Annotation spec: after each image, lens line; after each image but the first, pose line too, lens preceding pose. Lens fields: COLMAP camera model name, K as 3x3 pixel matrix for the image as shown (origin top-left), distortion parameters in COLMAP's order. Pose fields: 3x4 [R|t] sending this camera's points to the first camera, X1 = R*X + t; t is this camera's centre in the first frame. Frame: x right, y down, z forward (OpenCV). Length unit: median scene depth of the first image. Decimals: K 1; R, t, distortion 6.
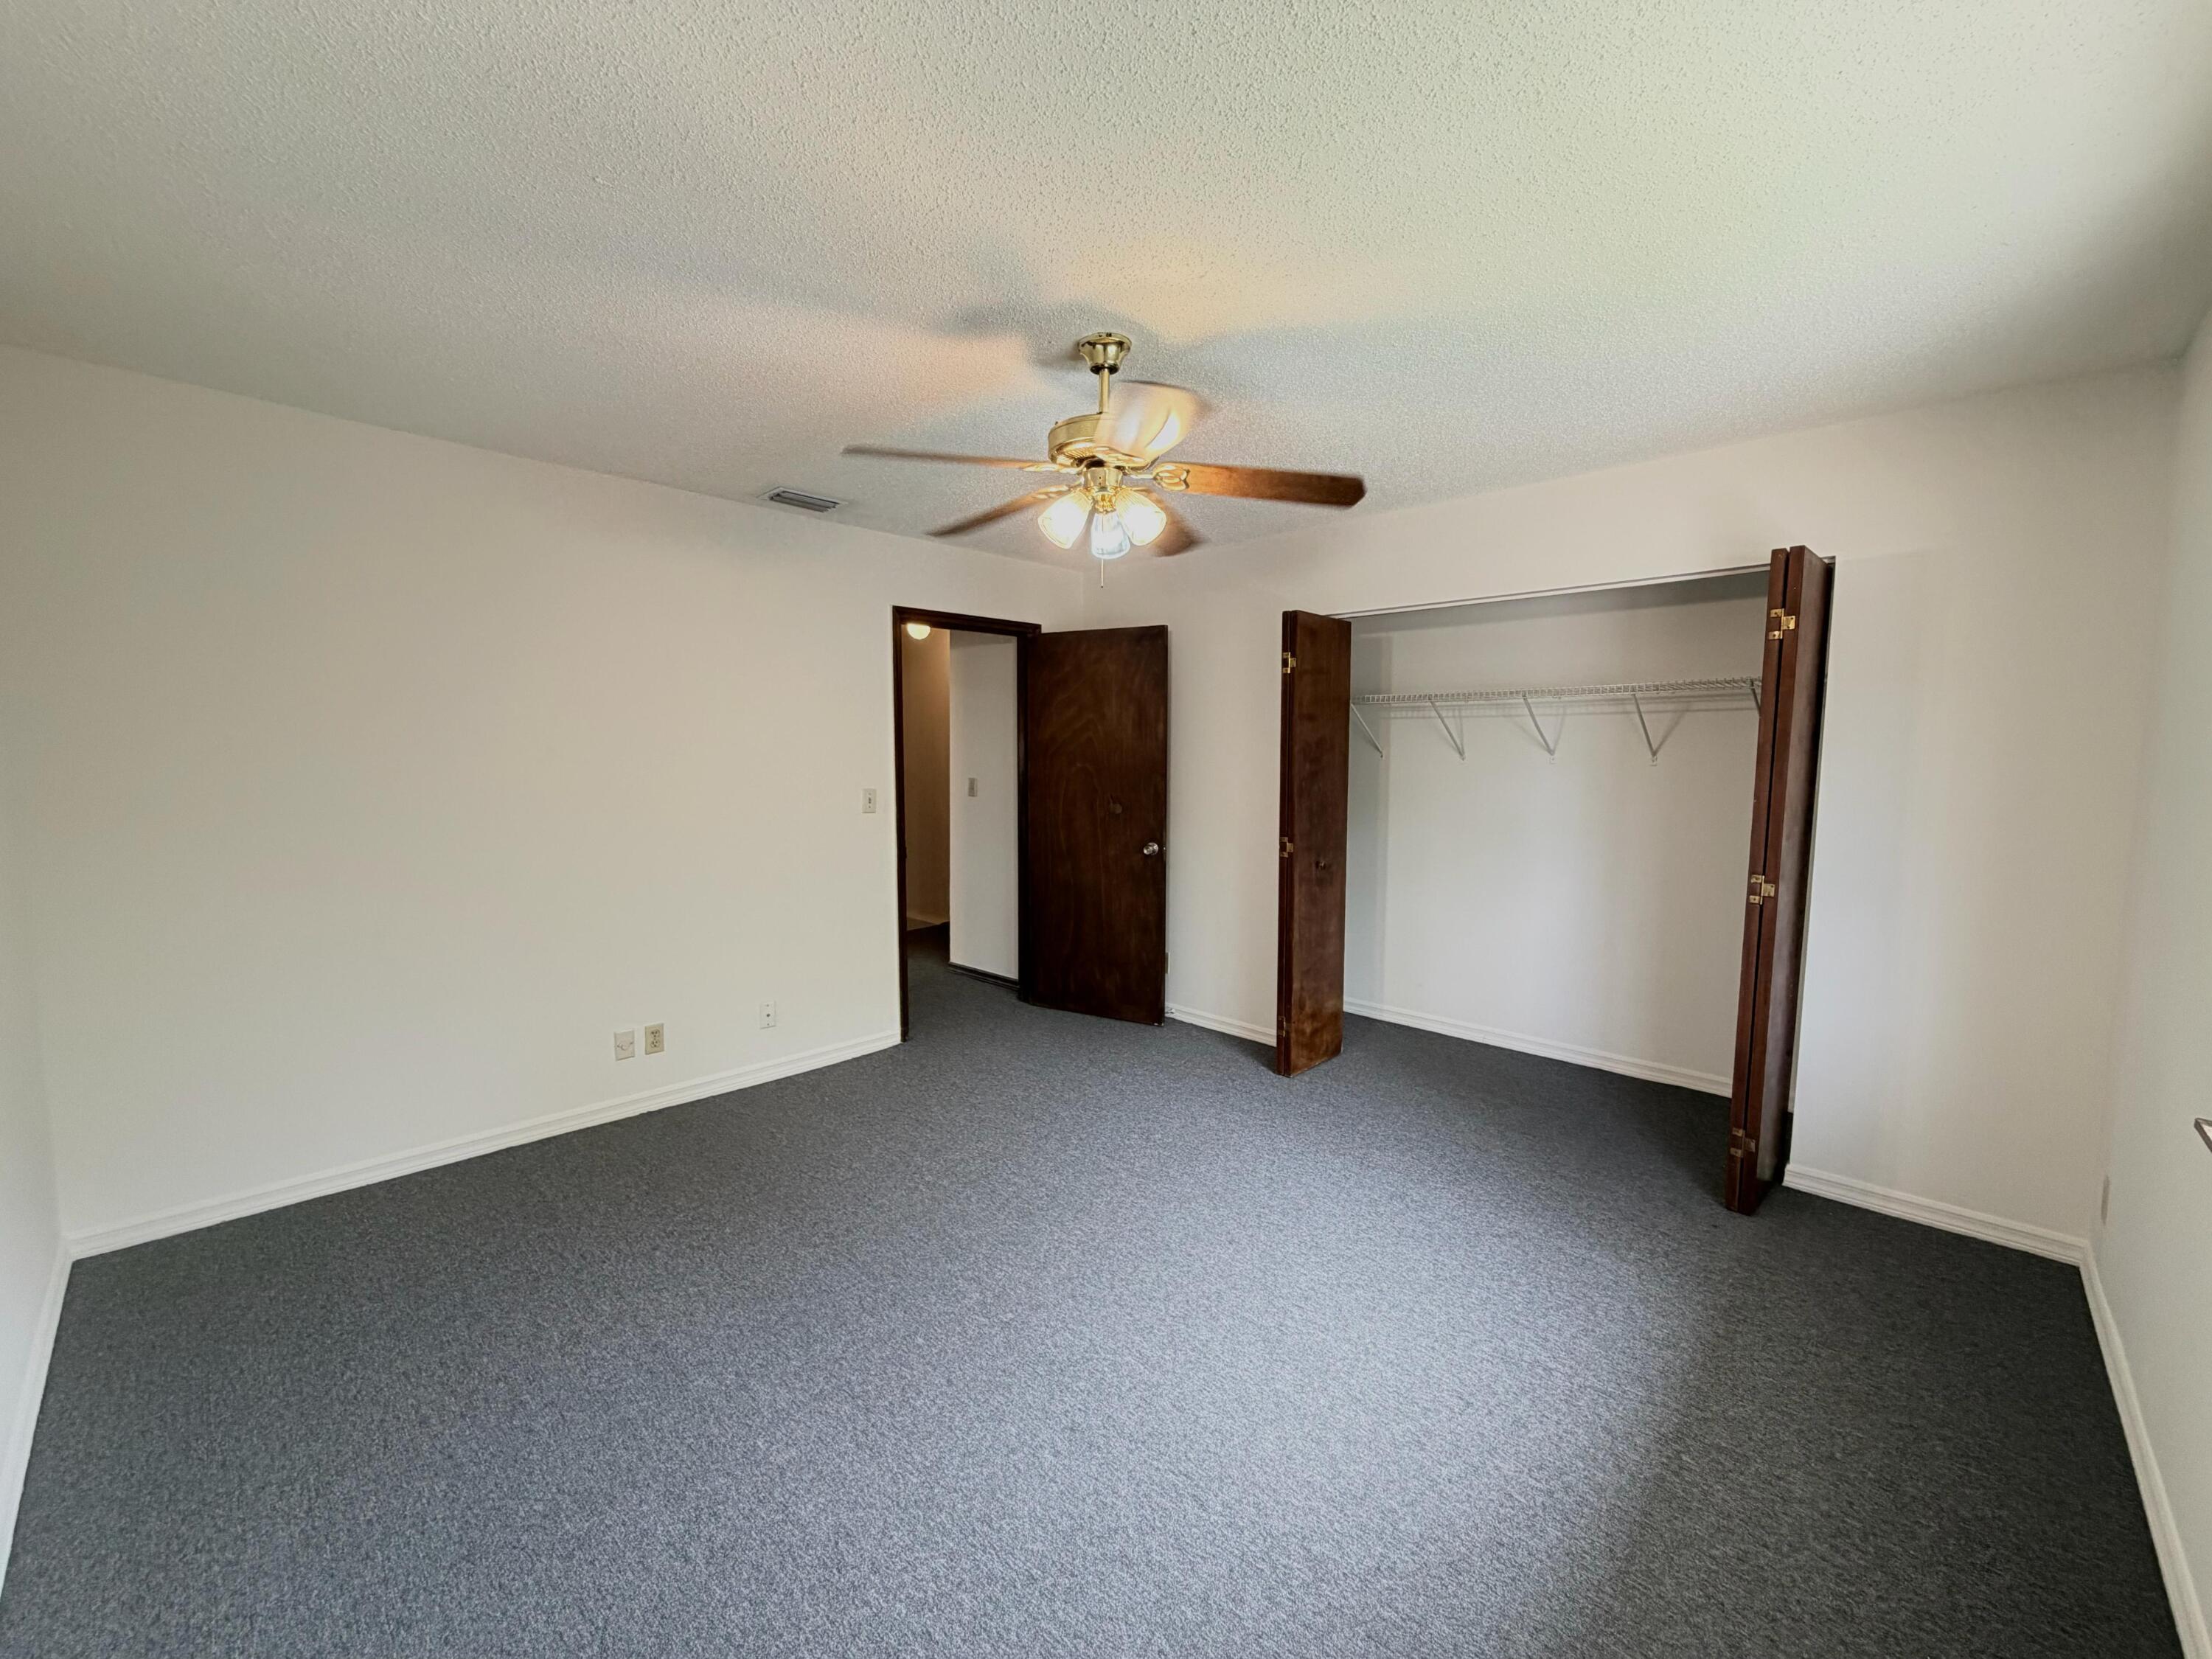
lens RADIAL K [[884.6, 0, 1102.0], [0, 884.6, 830.0], [0, 0, 1]] dist [-0.000093, 0.000522]
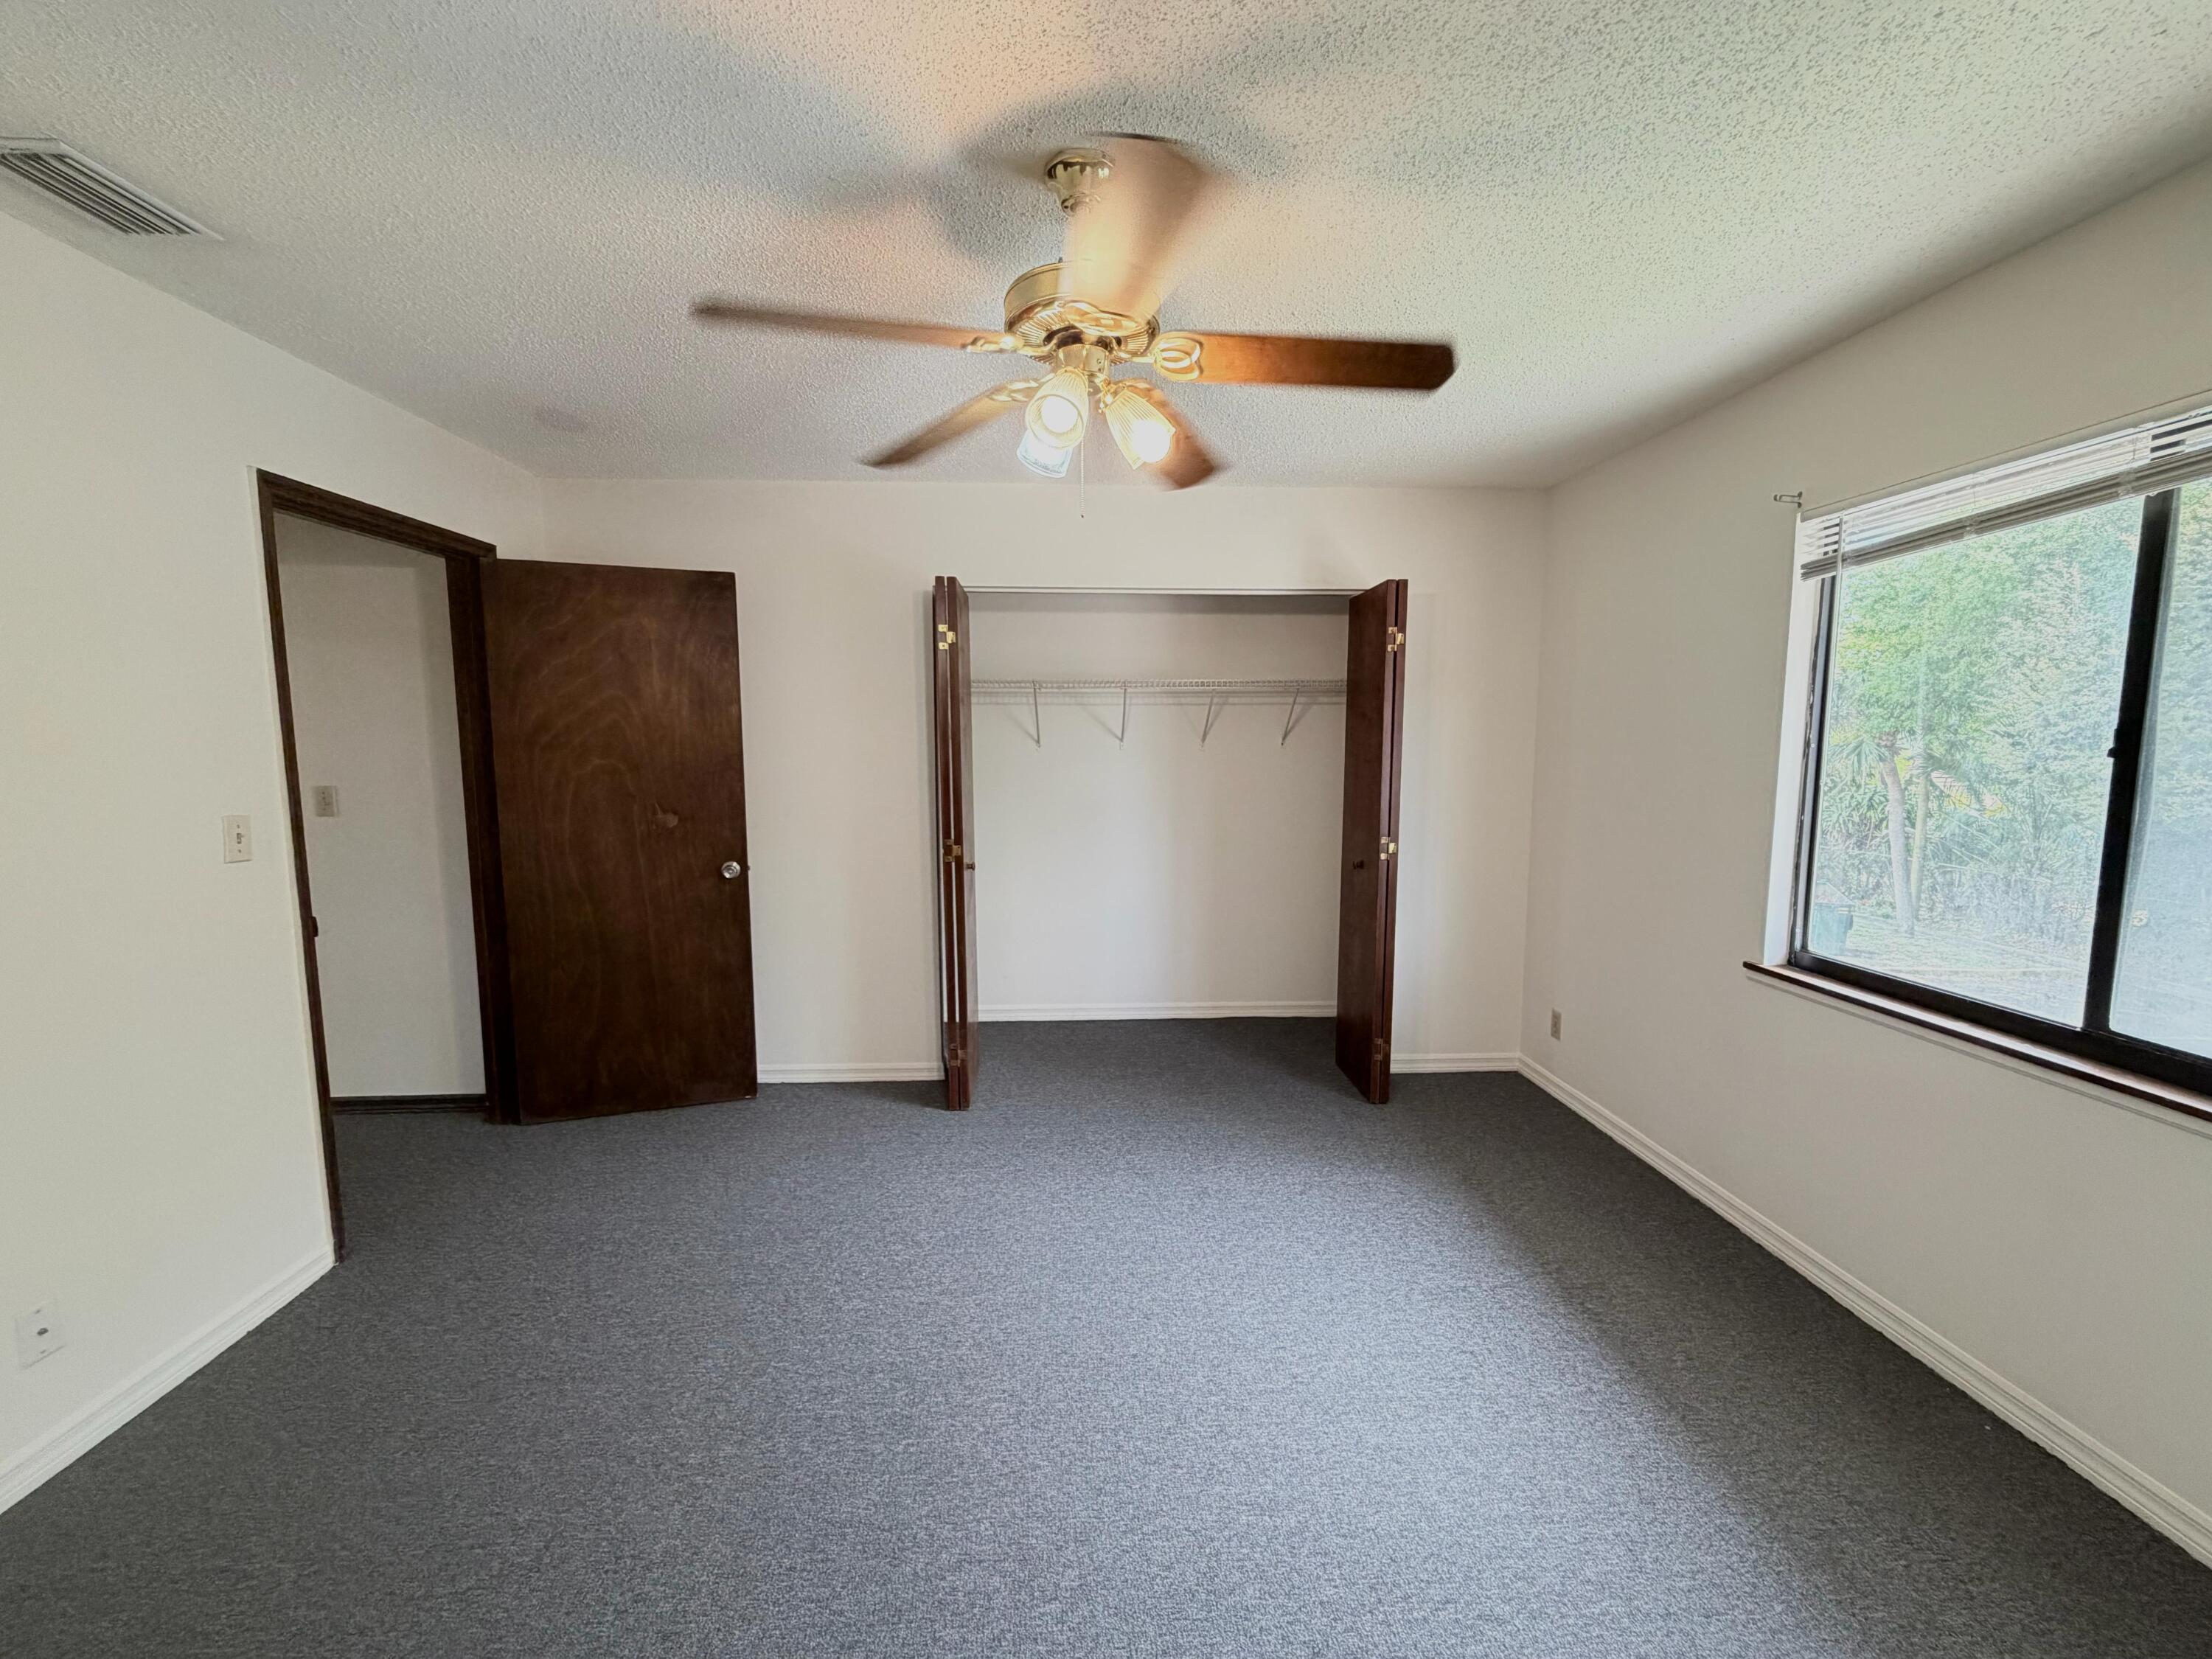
lens RADIAL K [[887.2, 0, 1044.4], [0, 887.2, 817.4], [0, 0, 1]] dist [-0.000967, 0.000052]
pose [[0.689131, -0.068952, 0.721349, -0.312517], [0.068314, 0.997211, 0.030058, -0.028708], [-0.721410, 0.028564, 0.691919, 0.289248]]
